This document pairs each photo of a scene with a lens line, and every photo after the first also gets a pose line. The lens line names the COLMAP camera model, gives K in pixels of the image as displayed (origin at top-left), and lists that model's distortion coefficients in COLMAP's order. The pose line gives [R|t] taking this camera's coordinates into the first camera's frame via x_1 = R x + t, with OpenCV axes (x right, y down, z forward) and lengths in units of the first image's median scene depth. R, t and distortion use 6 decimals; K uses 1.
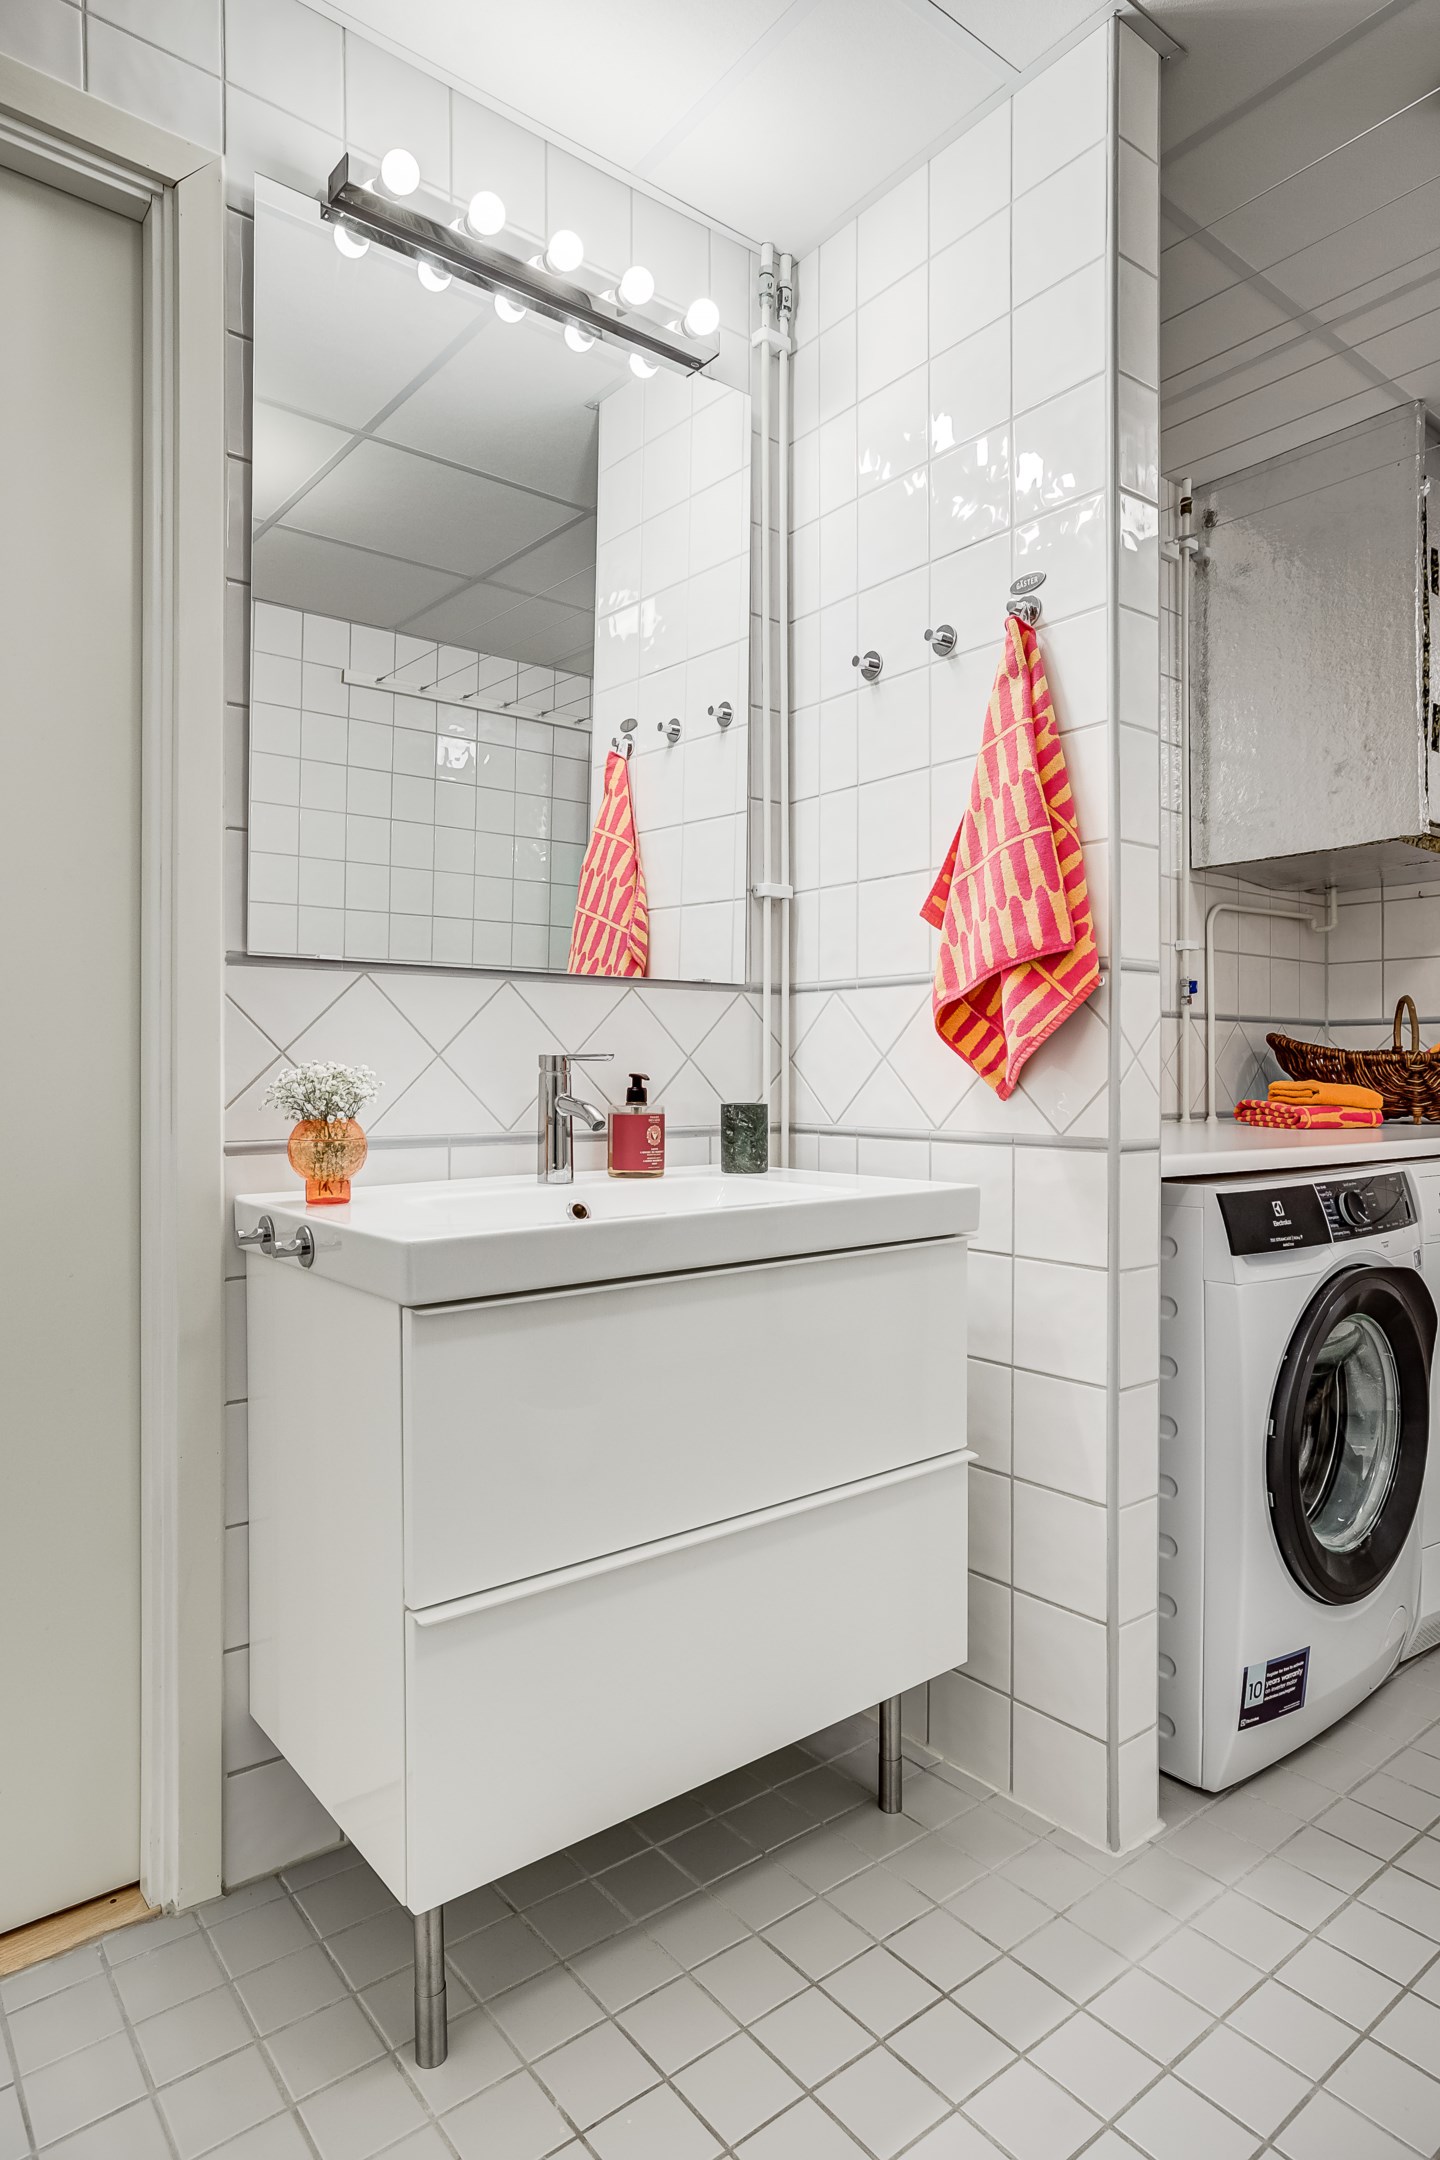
lens RADIAL K [[1227.3, 0, 720.0], [0, 1227.3, 1080.0], [0, 0, 1]] dist [-0.002400, 0.001210]
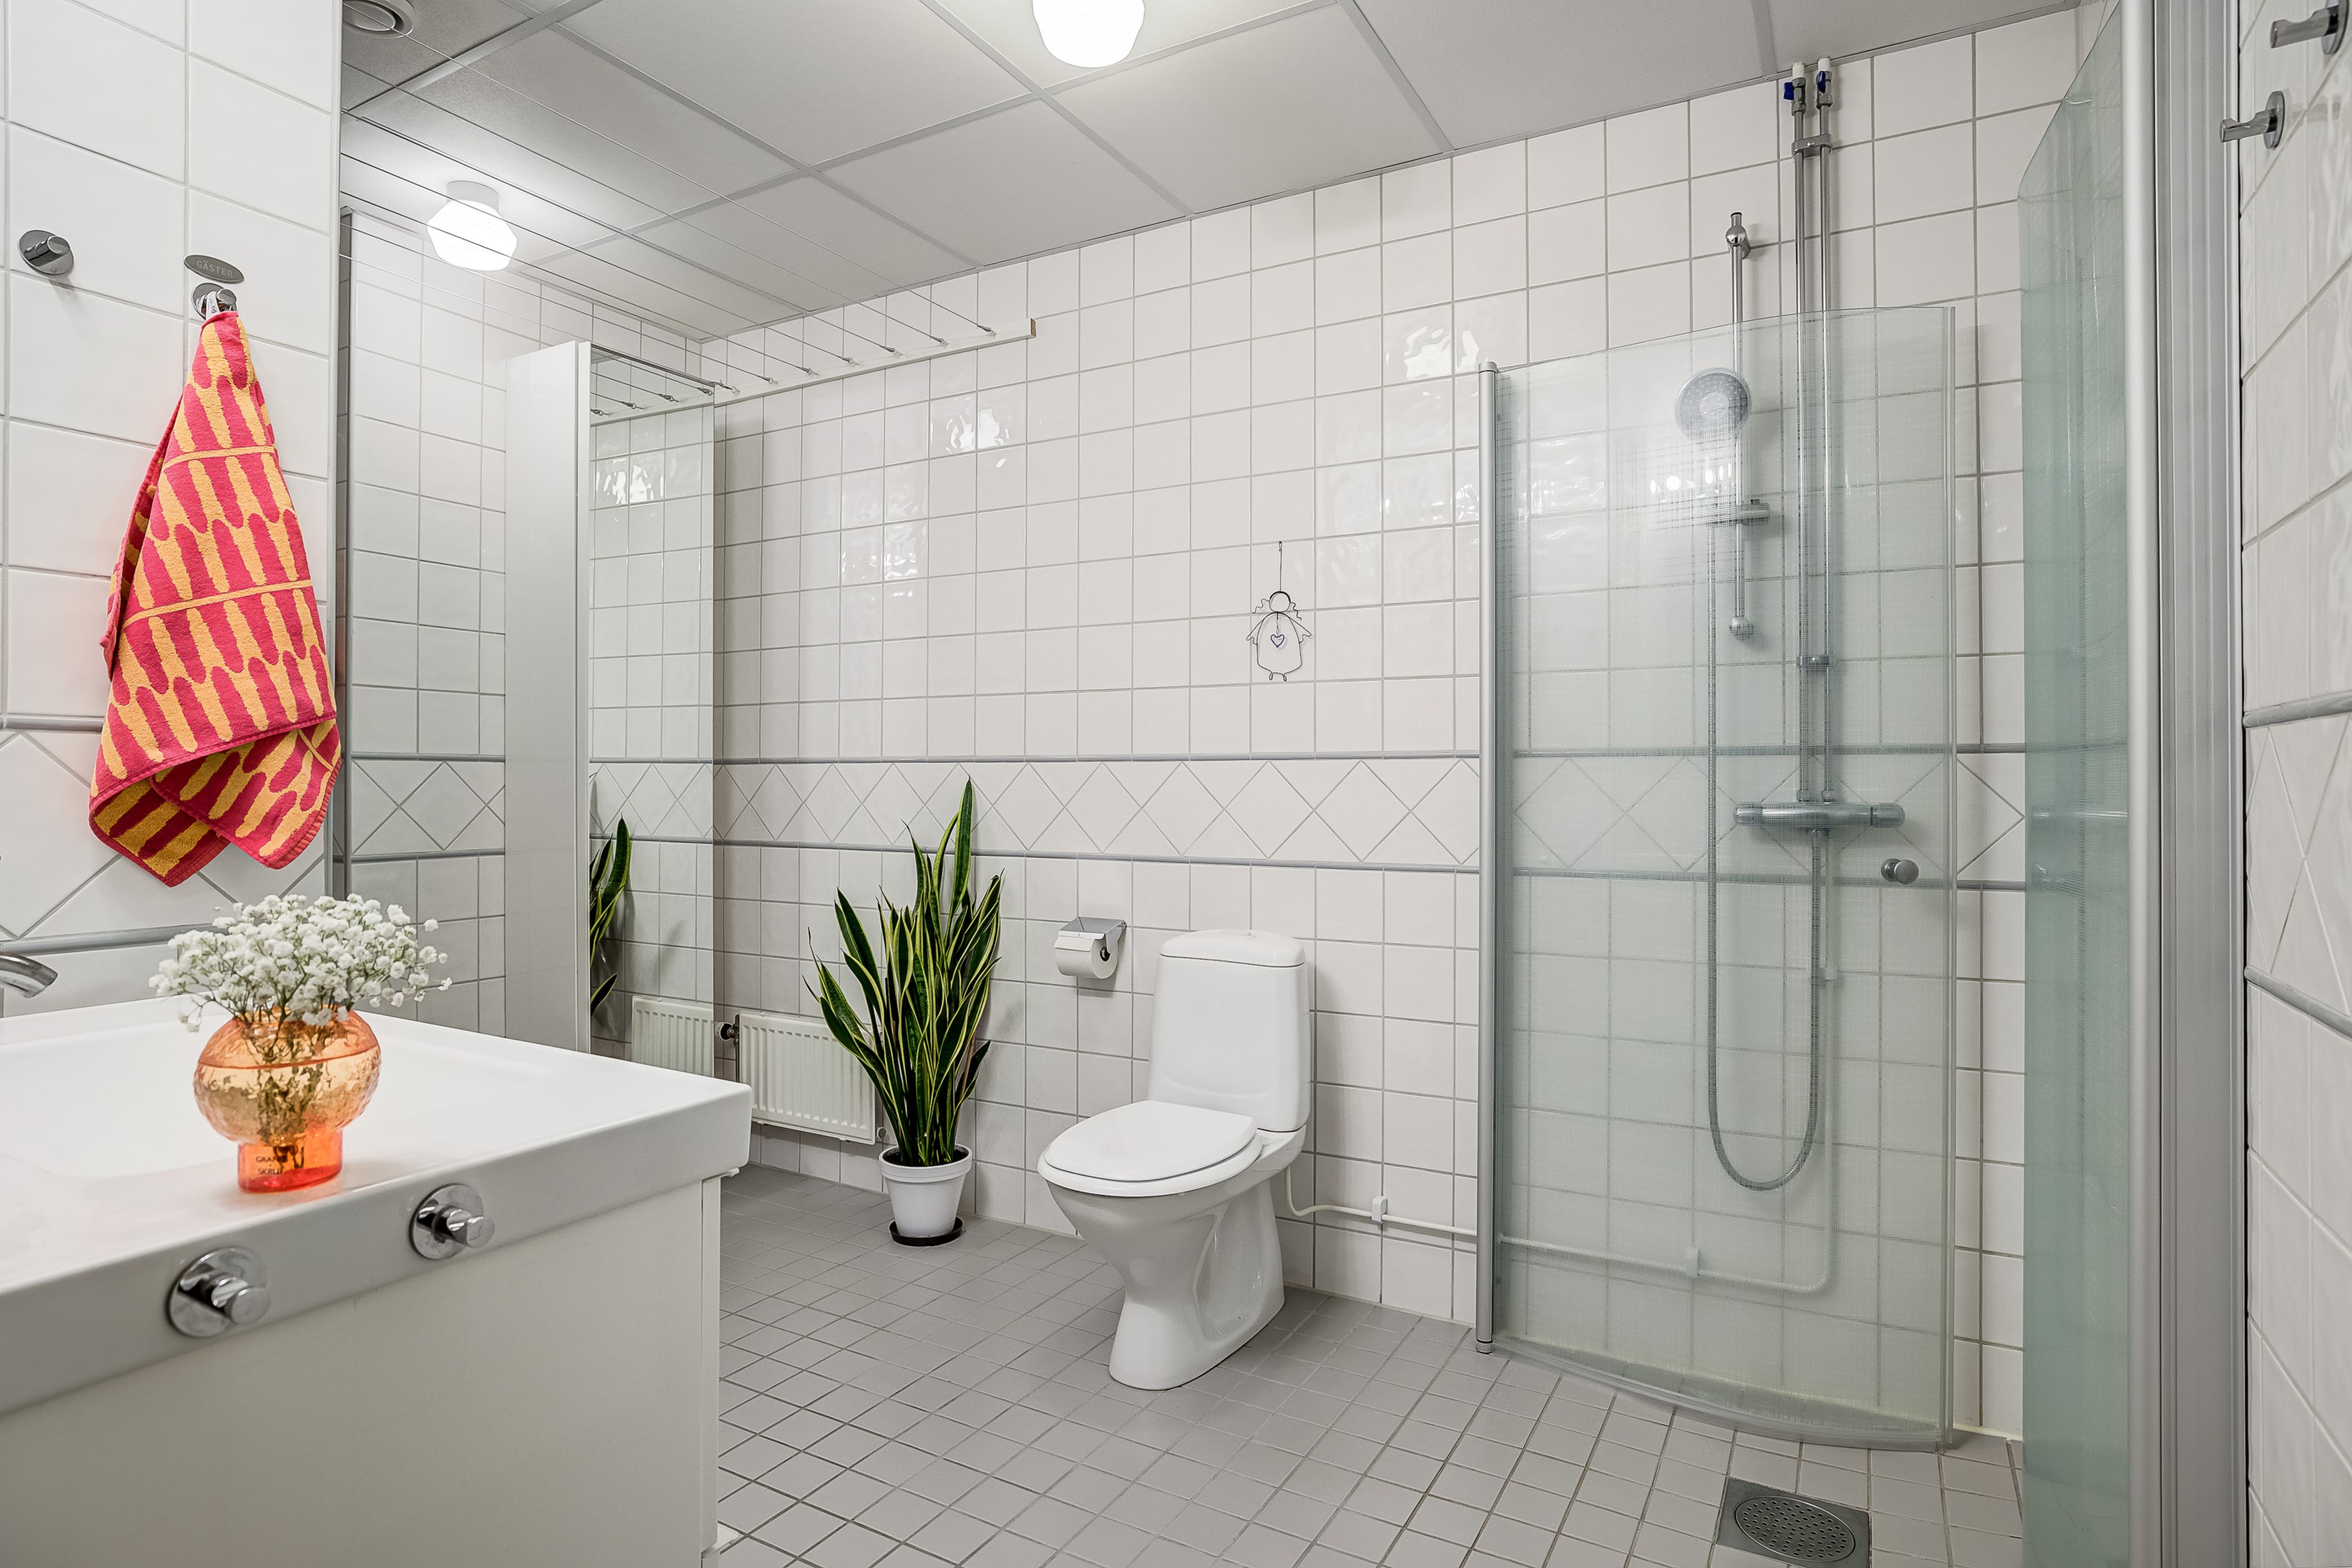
lens RADIAL K [[1283.1, 0, 1176.1], [0, 1283.1, 777.3], [0, 0, 1]] dist [-0.025564, 0.024563]
pose [[-0.370005, 0.001770, 0.929028, -0.791050], [0.000807, 0.999998, -0.001584, -0.054032], [-0.929029, 0.000163, -0.370006, 0.699369]]
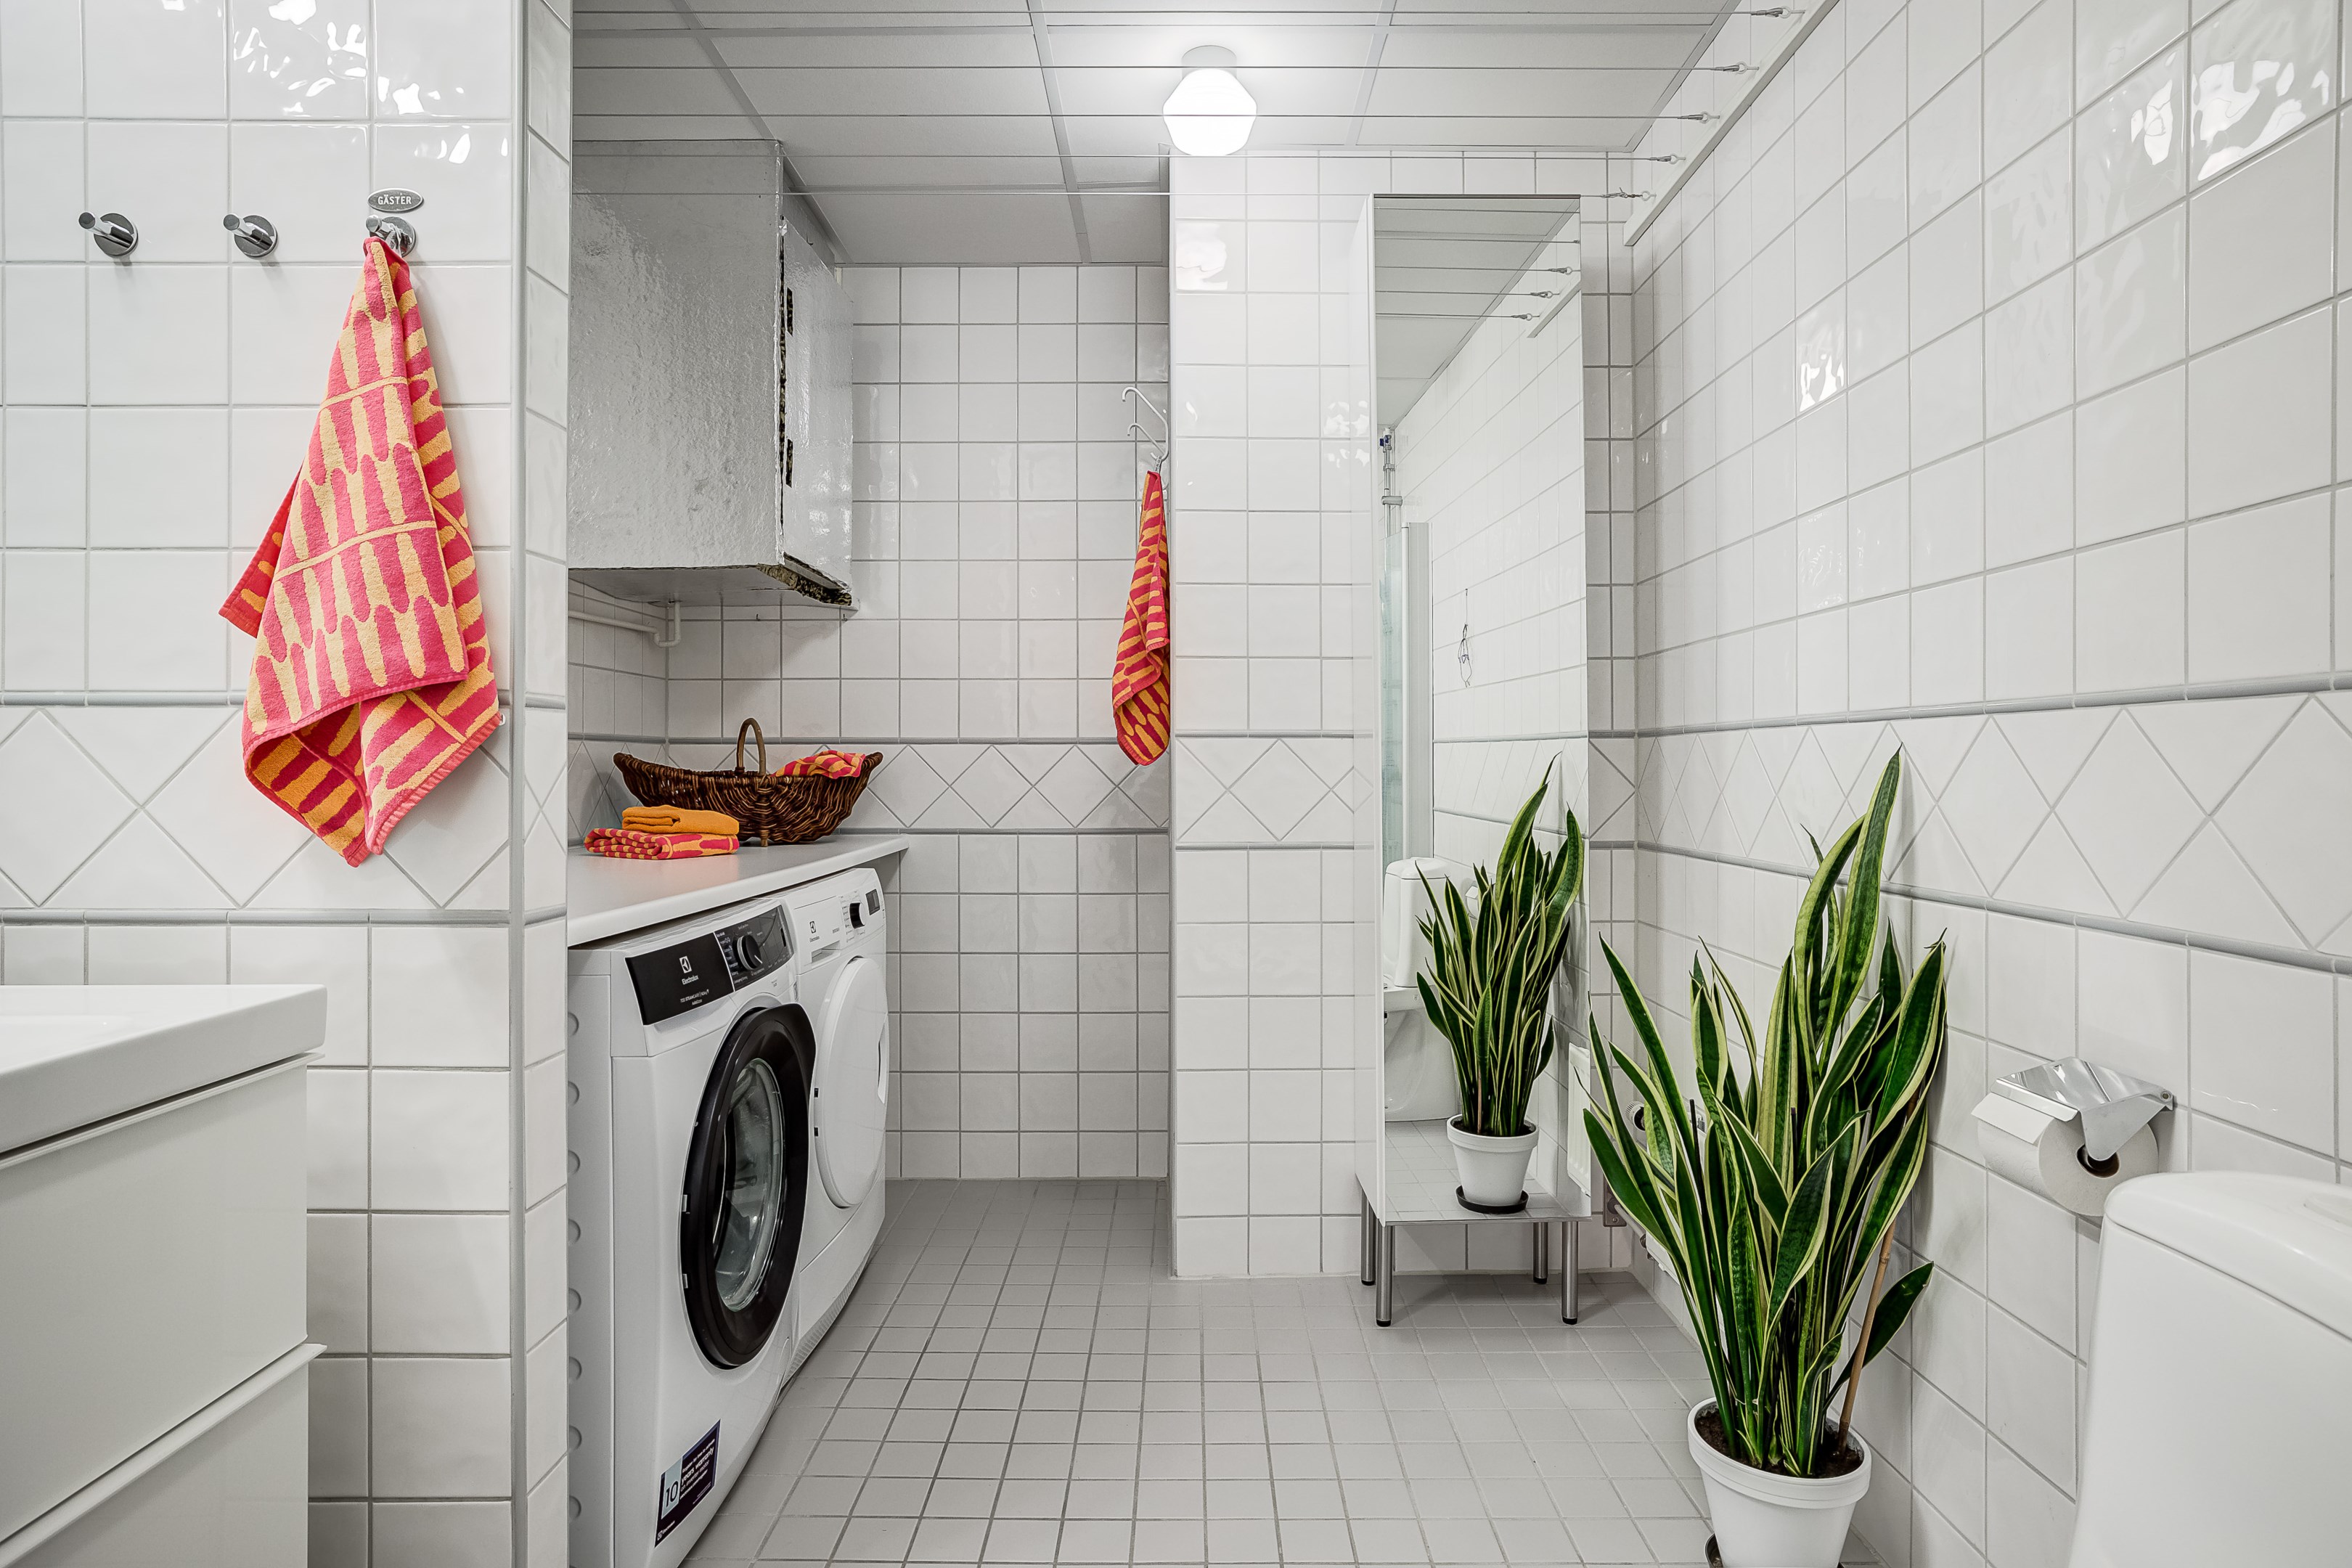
lens RADIAL K [[1283.1, 0, 1176.1], [0, 1283.1, 777.3], [0, 0, 1]] dist [-0.025564, 0.024563]
pose [[0.634052, -0.006402, 0.773264, -0.058329], [0.003998, 0.999980, 0.005001, -0.041583], [-0.773280, -0.000079, 0.634064, 0.104308]]
